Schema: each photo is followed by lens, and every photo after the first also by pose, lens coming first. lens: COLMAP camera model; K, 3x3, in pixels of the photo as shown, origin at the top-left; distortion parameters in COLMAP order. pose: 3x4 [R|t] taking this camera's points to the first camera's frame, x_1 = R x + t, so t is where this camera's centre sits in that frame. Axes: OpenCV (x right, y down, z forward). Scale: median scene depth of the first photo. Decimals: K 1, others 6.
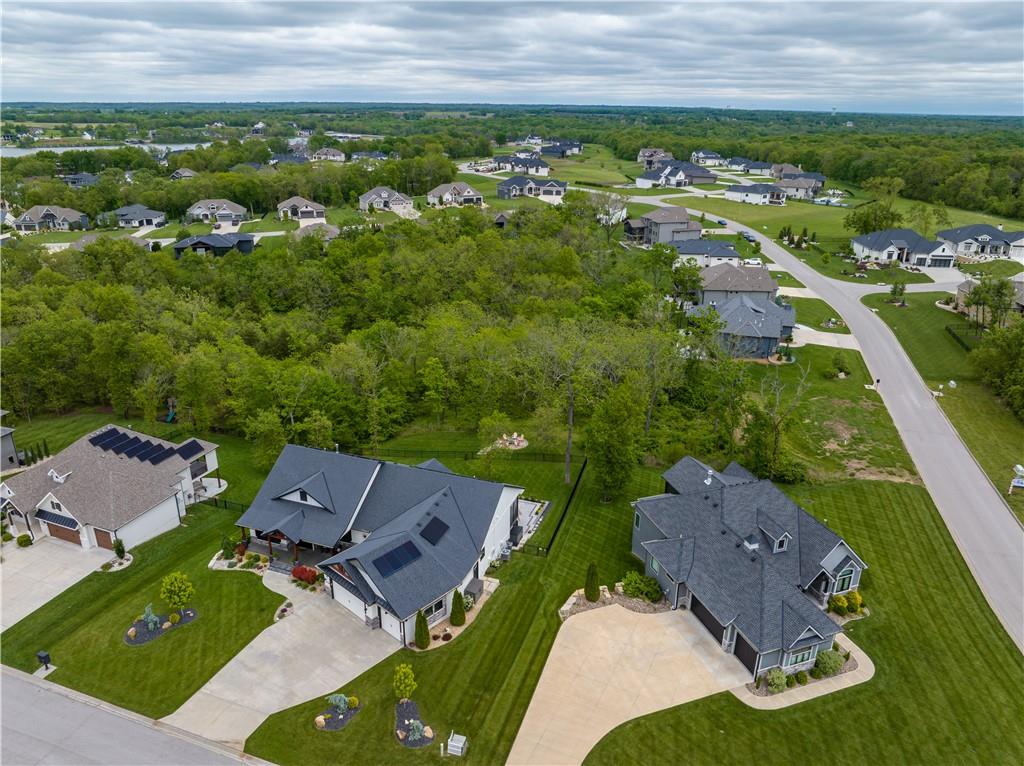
lens RADIAL K [[719.5, 0, 512.0], [0, 719.5, 383.0], [0, 0, 1]] dist [-0.044894, 0.015656]
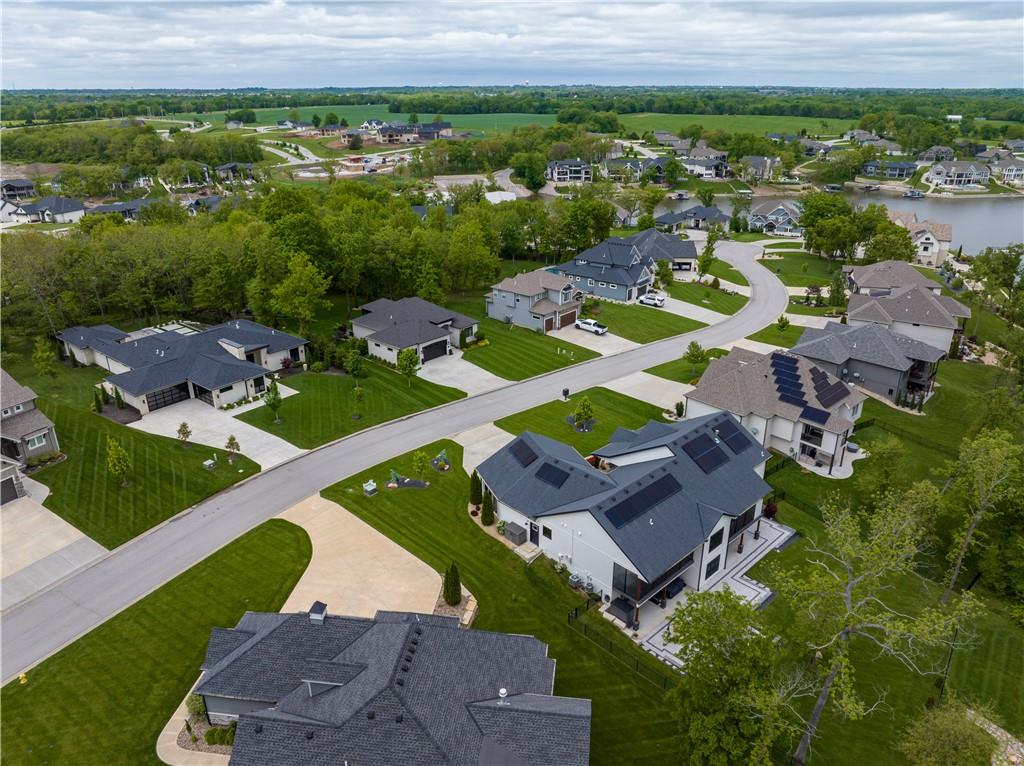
lens RADIAL K [[719.5, 0, 512.0], [0, 719.5, 383.0], [0, 0, 1]] dist [-0.044894, 0.015656]
pose [[-0.442507, 0.336180, -0.831367, 0.484839], [-0.327591, 0.802403, 0.498833, -0.263901], [0.834788, 0.493085, -0.244940, 0.745827]]
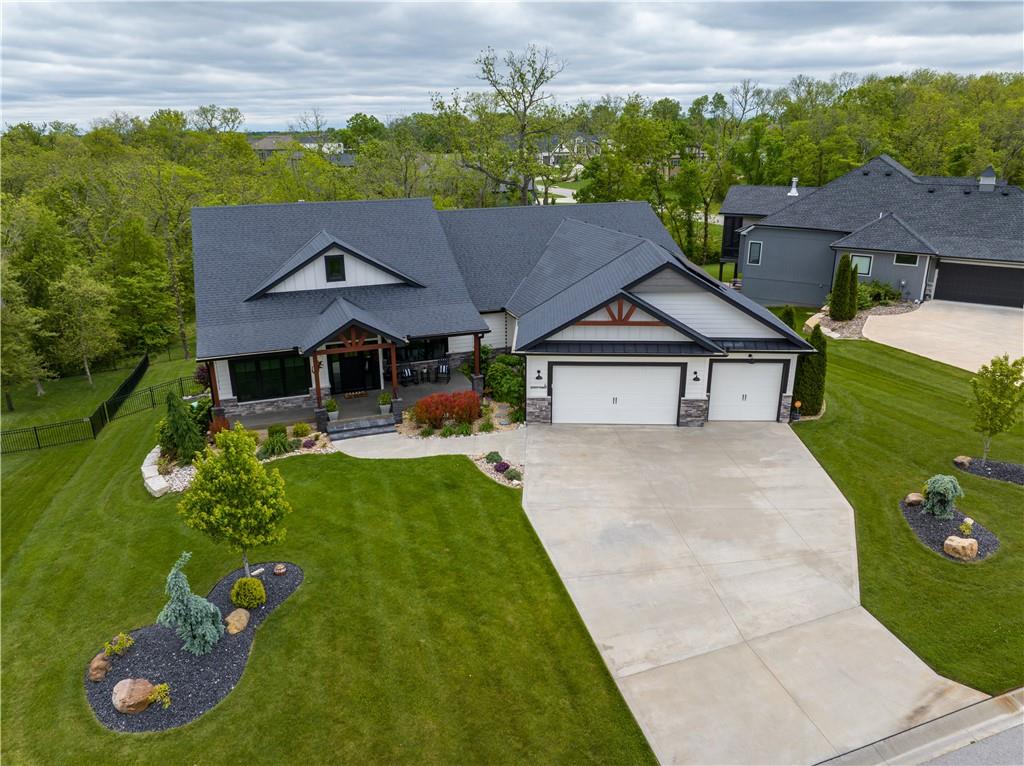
lens RADIAL K [[719.5, 0, 512.0], [0, 719.5, 383.0], [0, 0, 1]] dist [-0.044894, 0.015656]
pose [[0.767863, -0.227265, 0.598947, -0.340960], [0.246097, 0.967863, 0.051744, 0.161263], [-0.591458, 0.107667, 0.799115, 0.427480]]
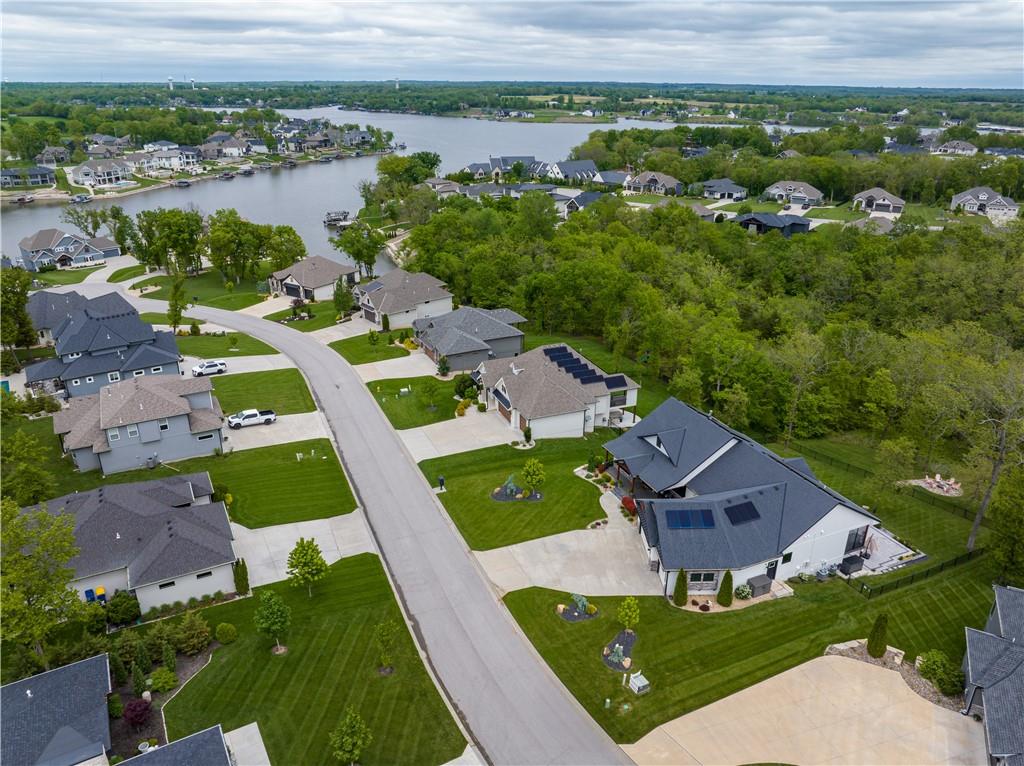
lens RADIAL K [[719.5, 0, 512.0], [0, 719.5, 383.0], [0, 0, 1]] dist [-0.044894, 0.015656]
pose [[0.688948, 0.276805, -0.669873, 0.191866], [-0.263461, 0.956624, 0.124334, -0.005987], [0.675232, 0.090826, 0.731992, 0.017735]]
